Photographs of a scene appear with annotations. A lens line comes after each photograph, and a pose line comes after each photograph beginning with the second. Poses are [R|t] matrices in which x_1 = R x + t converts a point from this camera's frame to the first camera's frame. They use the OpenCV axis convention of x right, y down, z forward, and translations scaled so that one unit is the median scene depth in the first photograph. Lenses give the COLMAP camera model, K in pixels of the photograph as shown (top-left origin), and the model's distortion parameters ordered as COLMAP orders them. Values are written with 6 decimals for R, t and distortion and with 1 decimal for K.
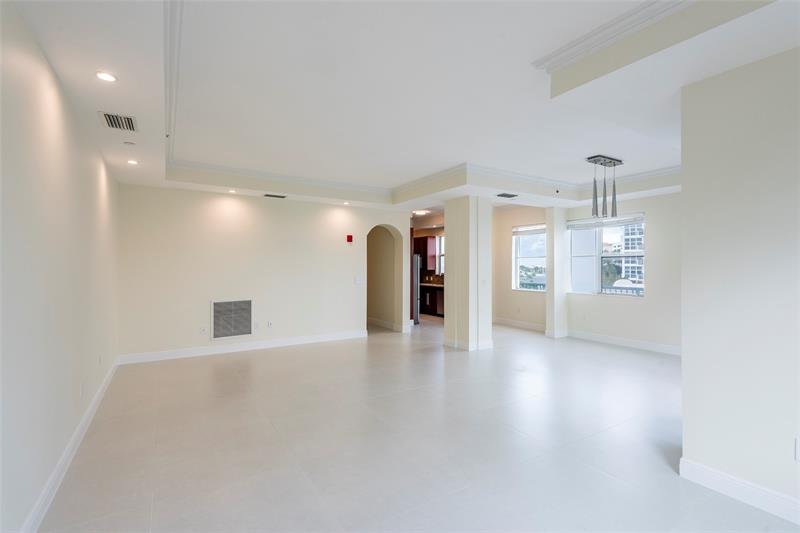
lens RADIAL K [[369.8, 0, 400.0], [0, 369.8, 266.5], [0, 0, 1]] dist [0.024339, -0.000162]
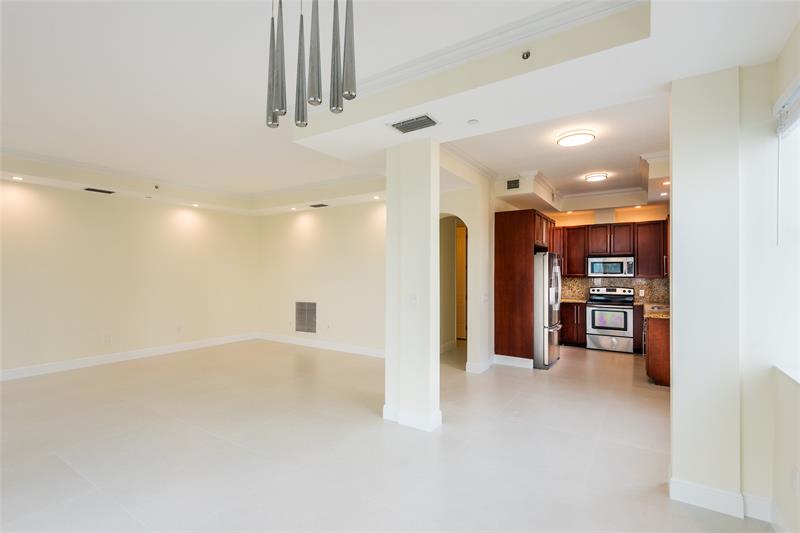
lens RADIAL K [[369.8, 0, 400.0], [0, 369.8, 266.5], [0, 0, 1]] dist [0.024339, -0.000162]
pose [[0.423836, -0.010884, -0.905673, 0.442969], [-0.005035, 0.999884, -0.014373, 0.000132], [0.905725, 0.010652, 0.423732, 0.482282]]
